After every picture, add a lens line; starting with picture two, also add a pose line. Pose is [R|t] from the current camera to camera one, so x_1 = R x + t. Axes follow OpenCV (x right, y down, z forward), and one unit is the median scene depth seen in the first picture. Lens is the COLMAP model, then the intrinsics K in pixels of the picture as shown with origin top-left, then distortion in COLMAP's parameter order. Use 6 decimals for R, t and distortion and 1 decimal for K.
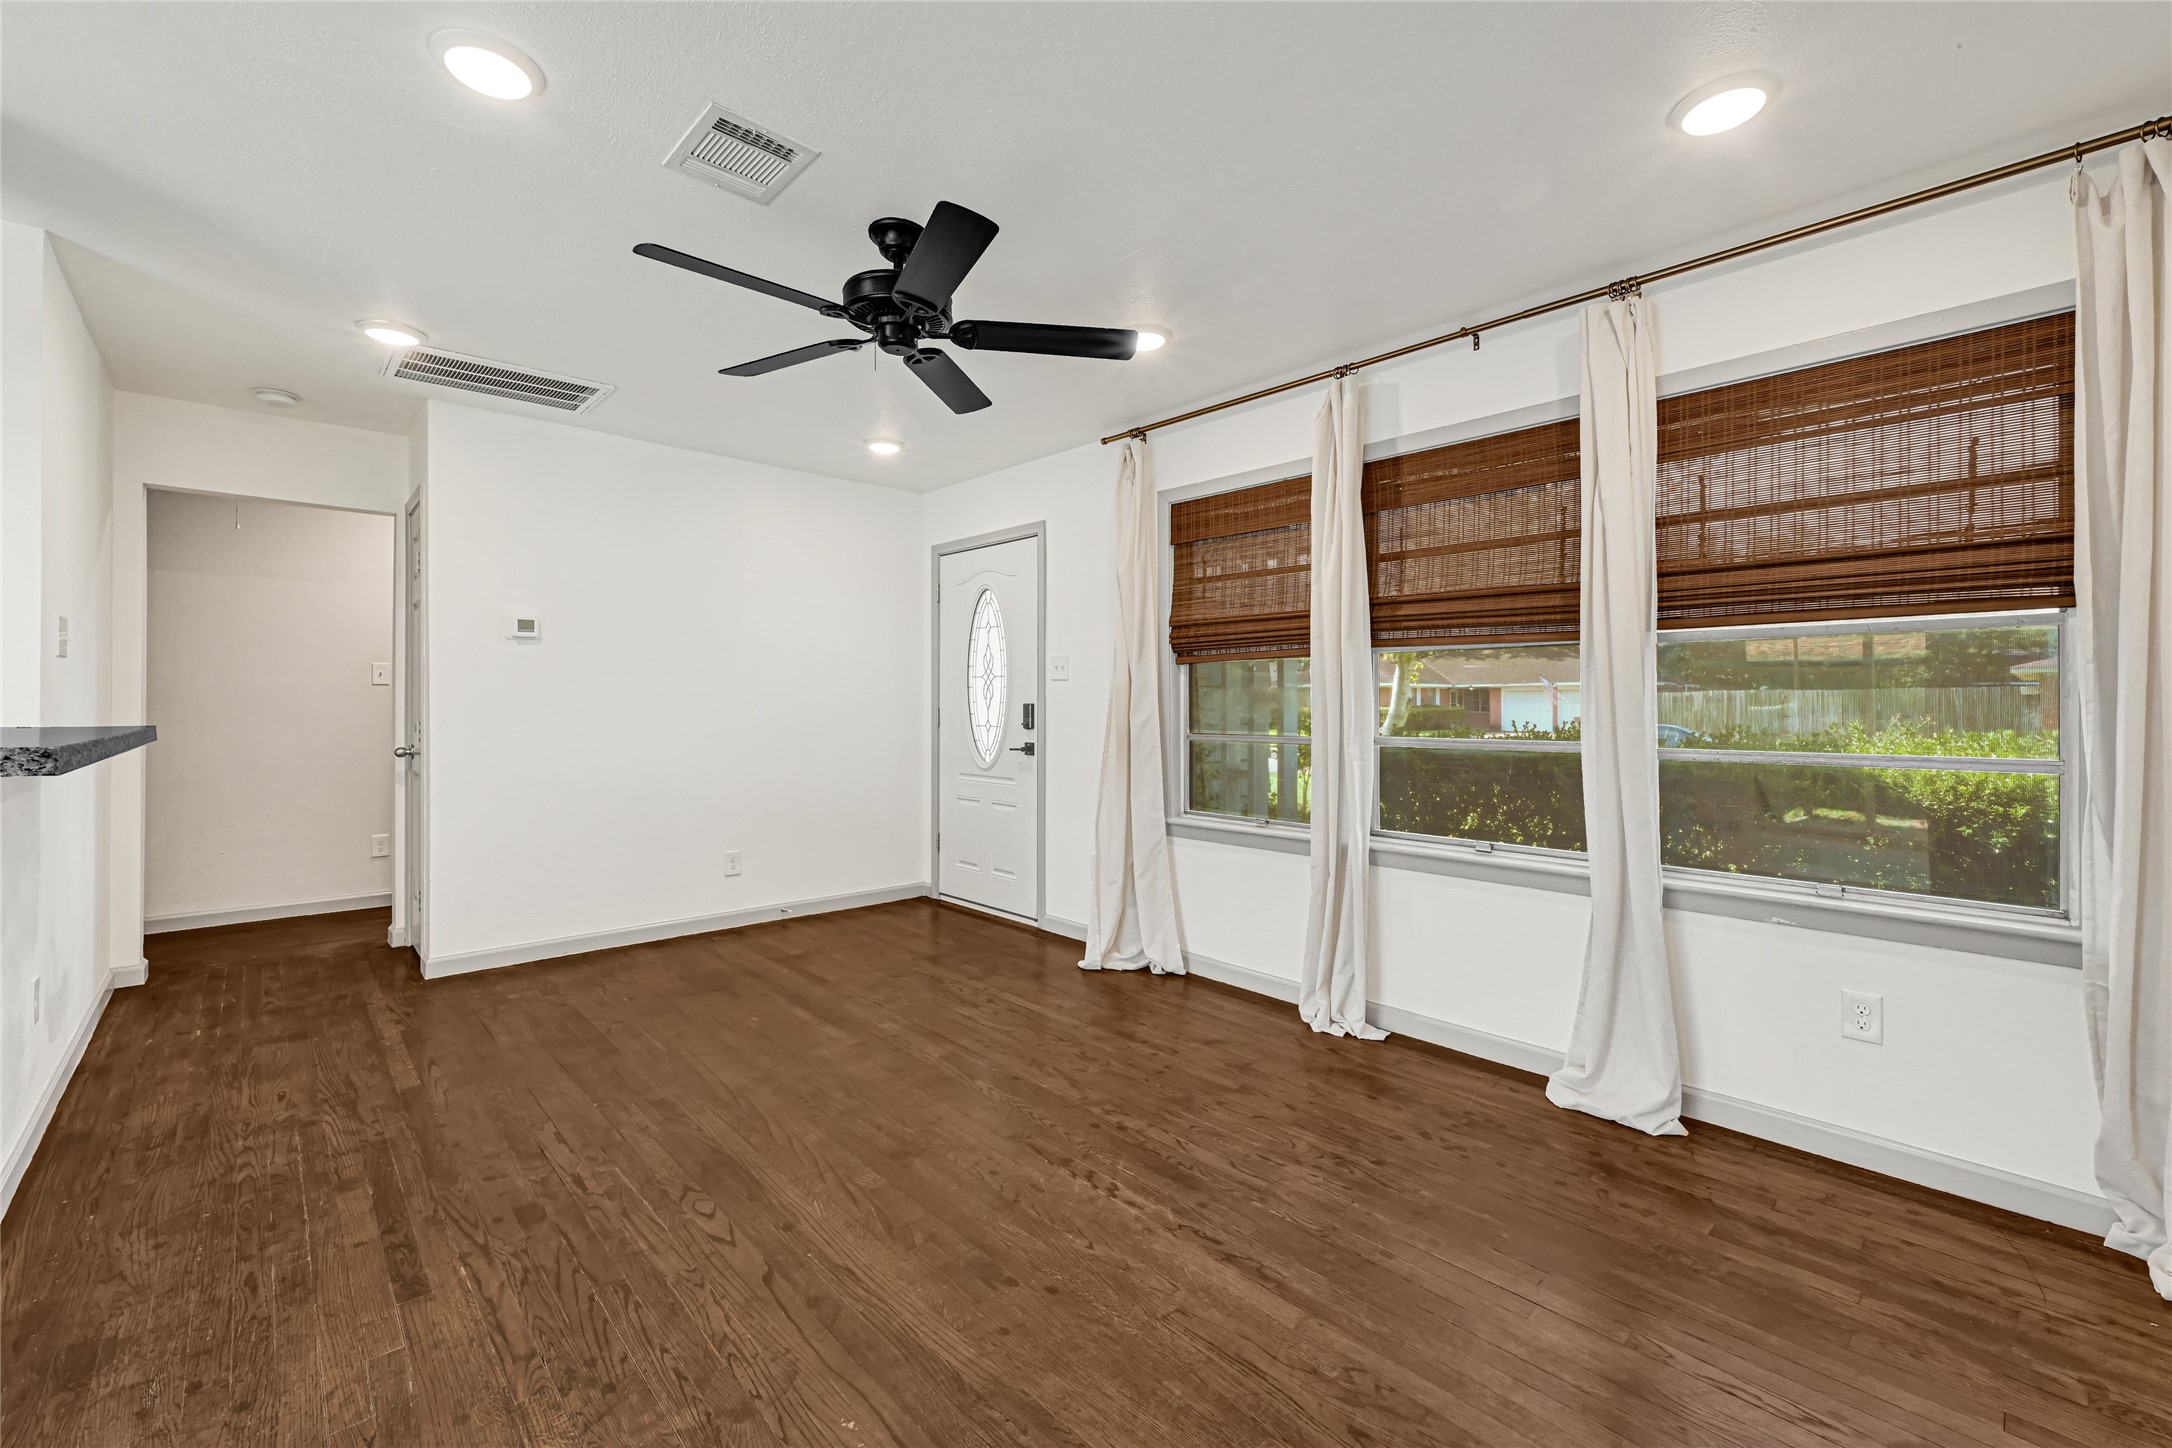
lens RADIAL K [[891.4, 0, 1083.8], [0, 891.4, 709.7], [0, 0, 1]] dist [0.000501, 0.000077]
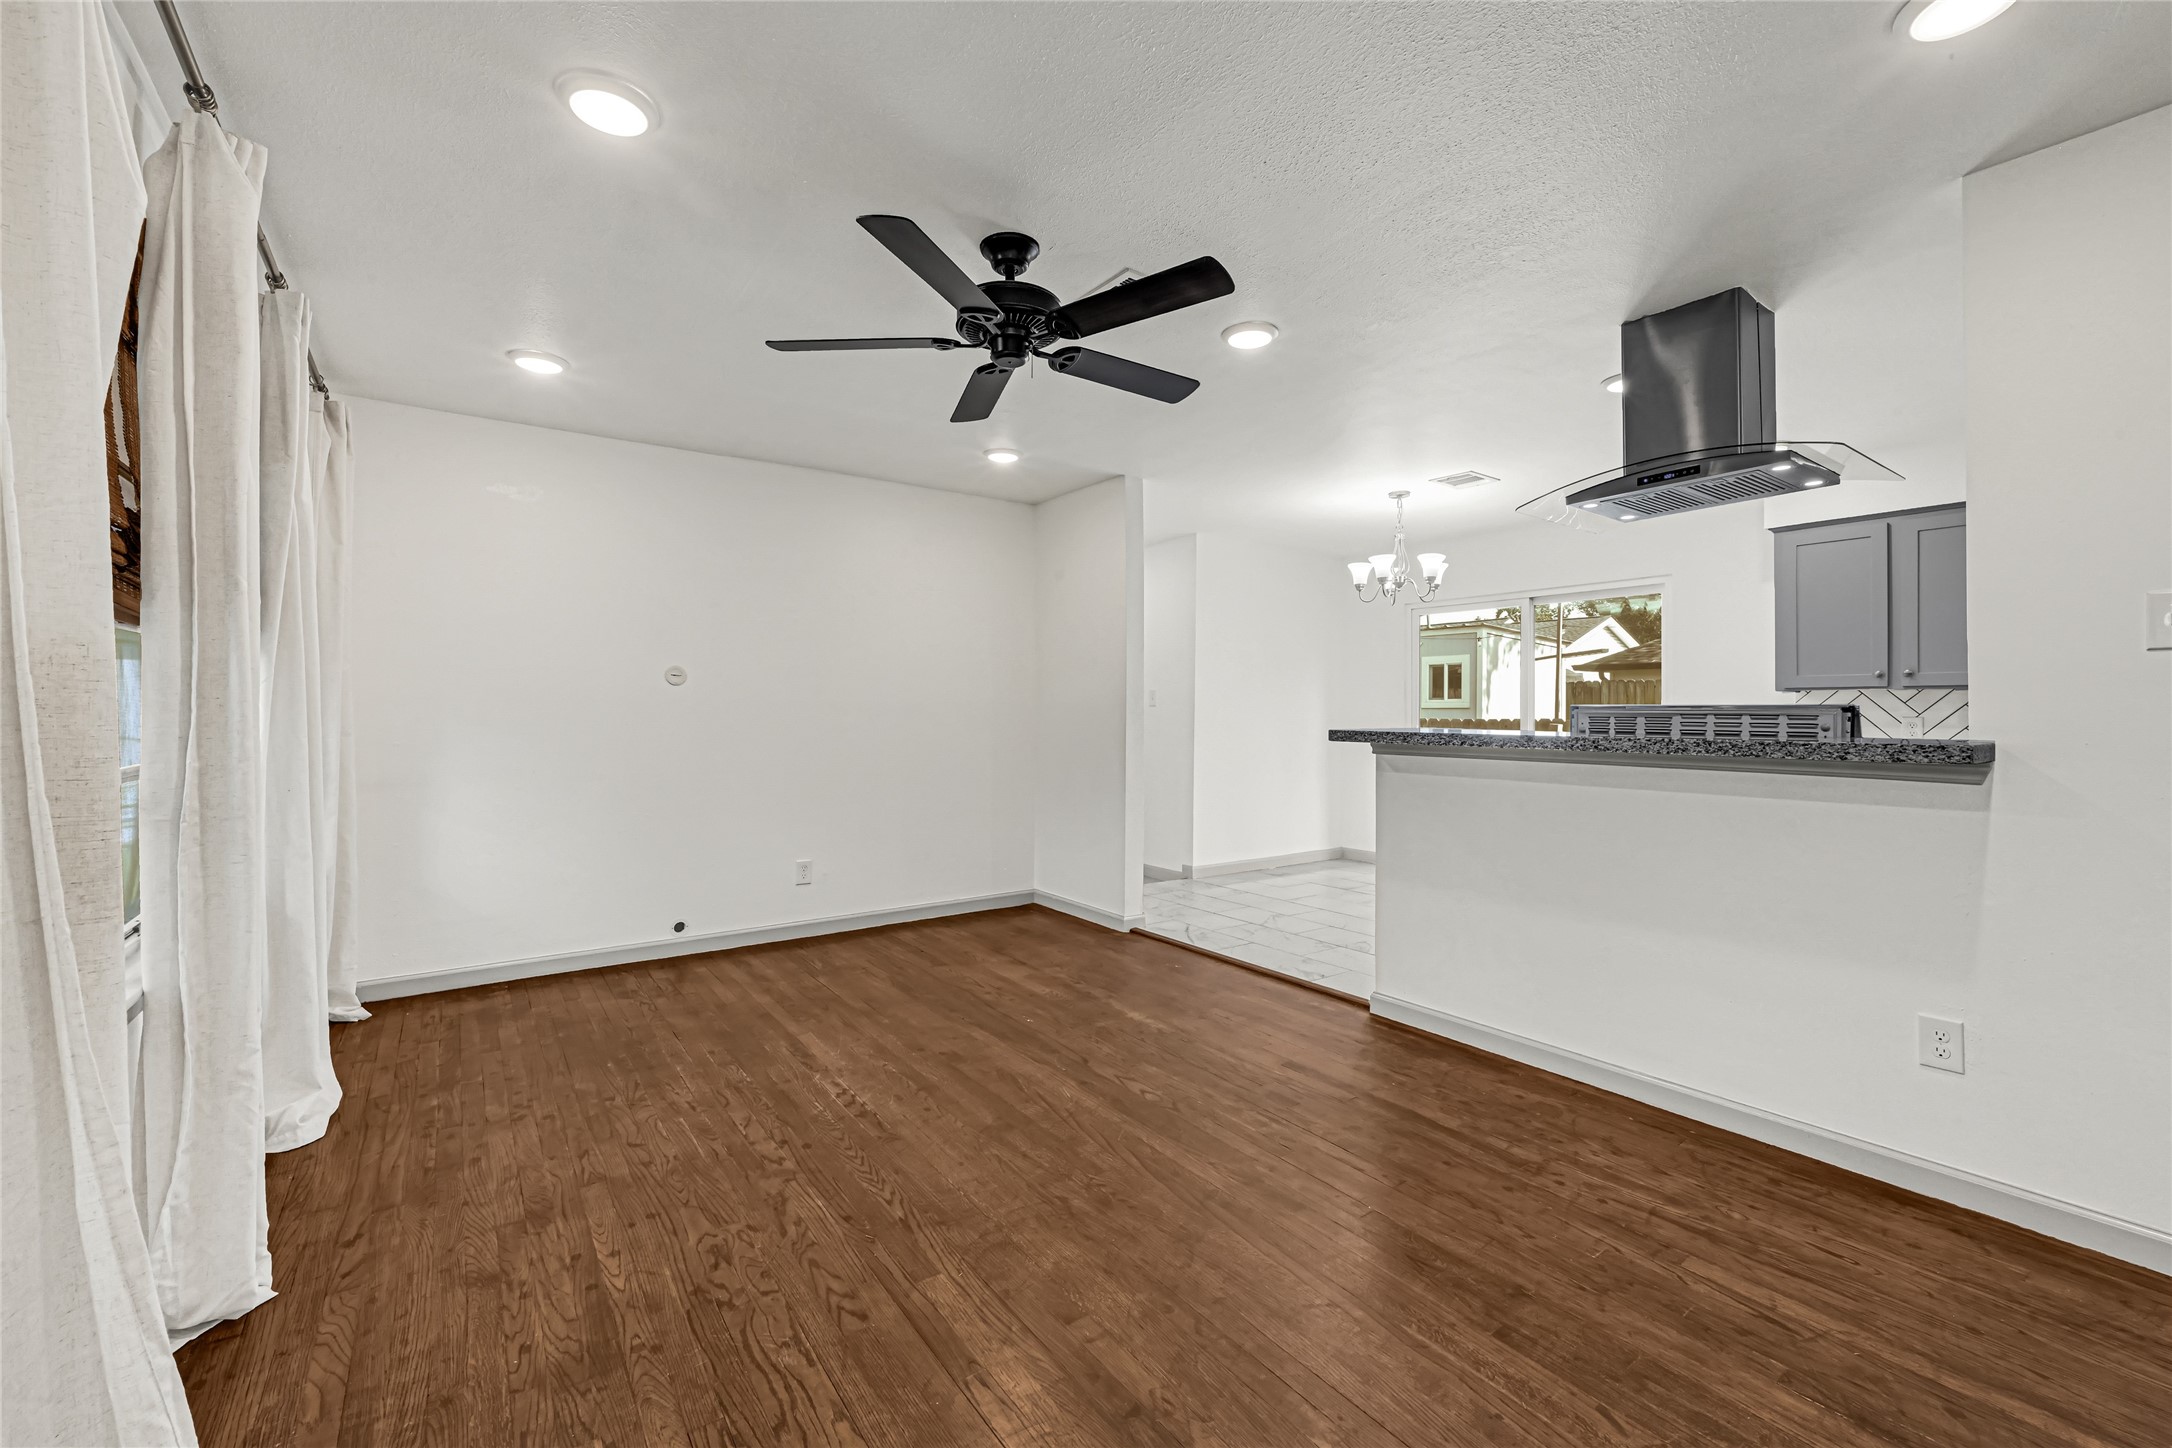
lens RADIAL K [[891.4, 0, 1088.2], [0, 891.4, 718.5], [0, 0, 1]] dist [0.000501, 0.000077]
pose [[-0.992053, -0.002568, 0.125796, -0.448980], [-0.000682, 0.999887, 0.015031, -0.016543], [-0.125820, 0.014826, -0.991942, 2.086093]]
